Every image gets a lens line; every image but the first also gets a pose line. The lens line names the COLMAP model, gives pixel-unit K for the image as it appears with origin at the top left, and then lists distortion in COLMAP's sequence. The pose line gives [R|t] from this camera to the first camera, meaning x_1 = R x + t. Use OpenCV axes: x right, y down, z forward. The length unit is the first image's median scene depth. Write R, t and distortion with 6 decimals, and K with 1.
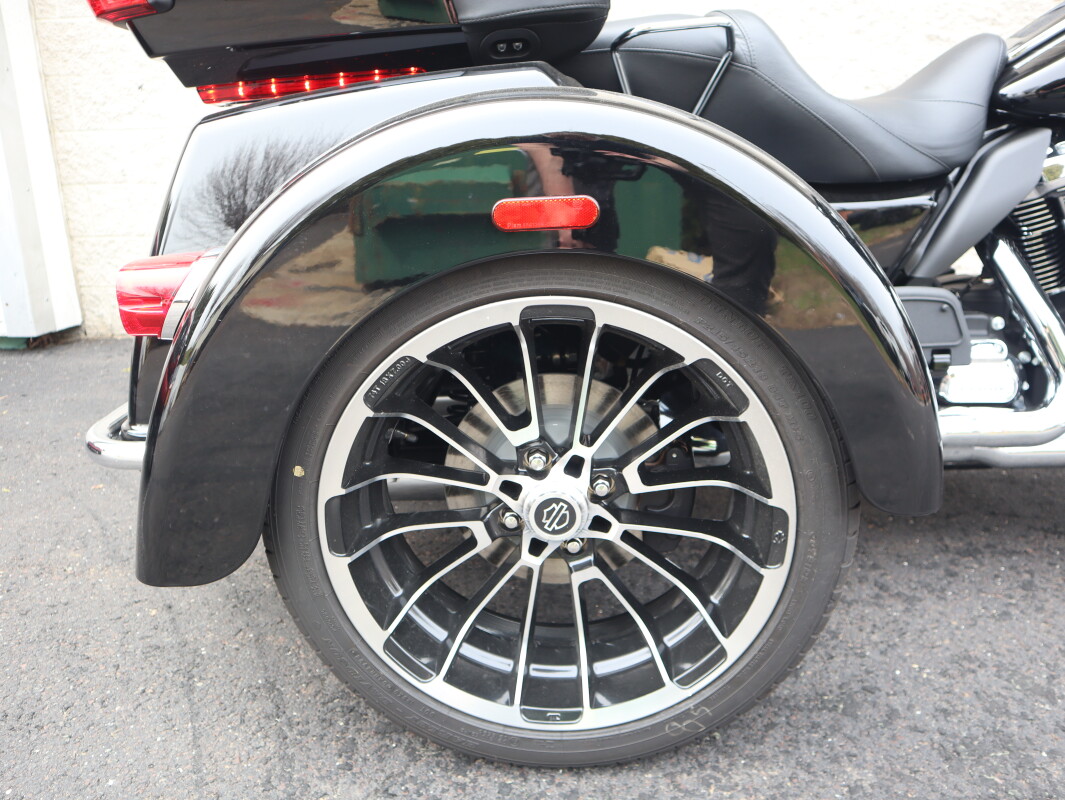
lens RADIAL K [[828.1, 0, 534.2], [0, 828.1, 399.8], [0, 0, 1]] dist [-0.123552, 0.080990]
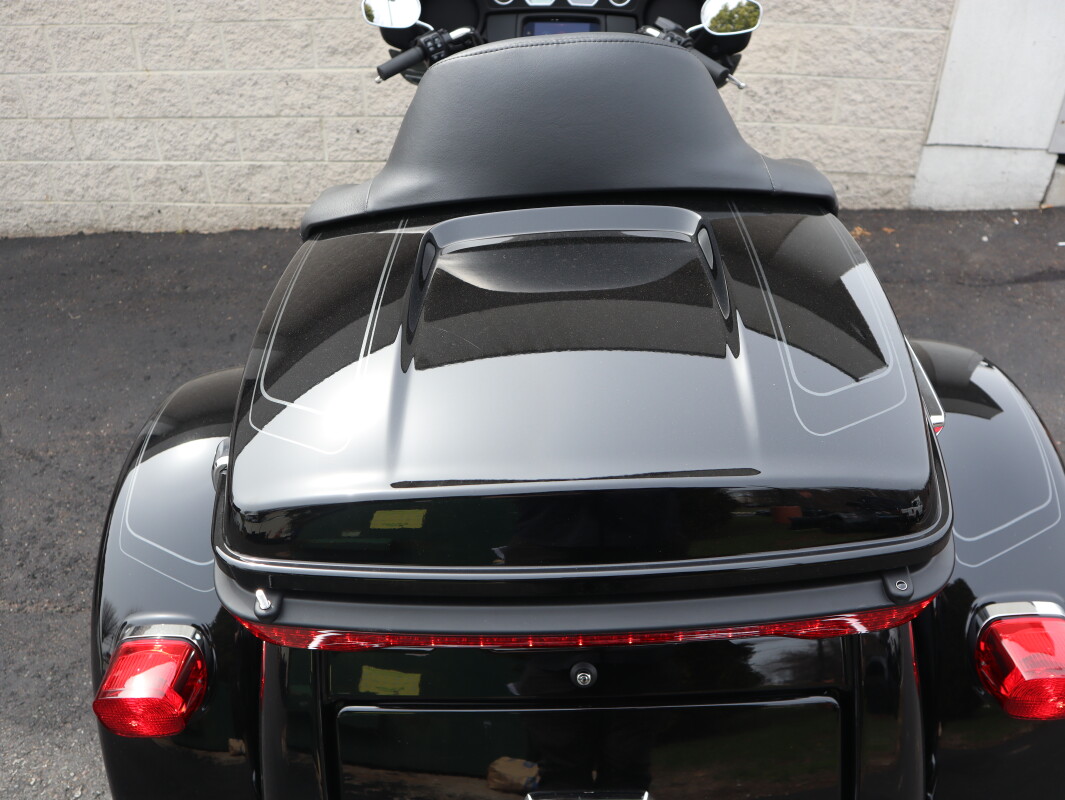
lens RADIAL K [[828.1, 0, 532.5], [0, 828.1, 397.3], [0, 0, 1]] dist [-0.123552, 0.080990]
pose [[0.999256, -0.025863, 0.028600, 0.831510], [0.017516, 0.965220, 0.260851, -0.387268], [-0.034351, -0.260156, 0.964955, -0.747758]]
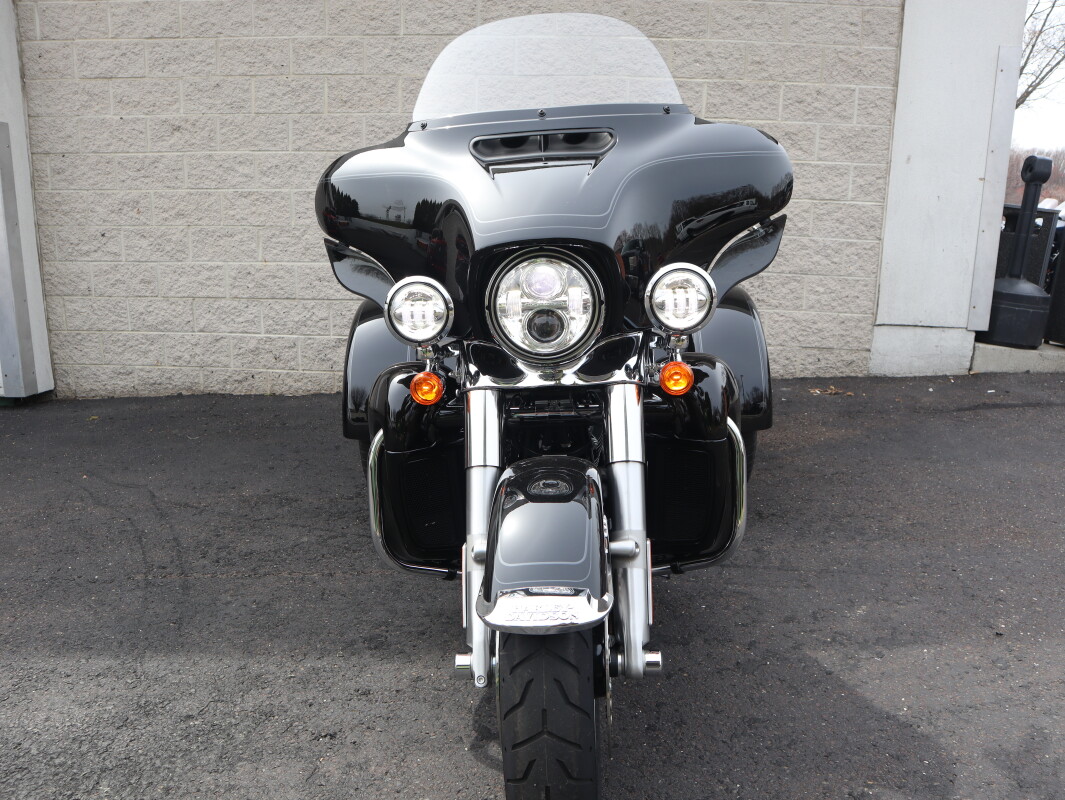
lens RADIAL K [[828.1, 0, 531.9], [0, 828.1, 398.5], [0, 0, 1]] dist [-0.123552, 0.080990]
pose [[0.996637, 0.000768, 0.081943, 0.470238], [0.006376, 0.996198, -0.086883, 0.139698], [-0.081698, 0.087113, 0.992843, -1.331845]]
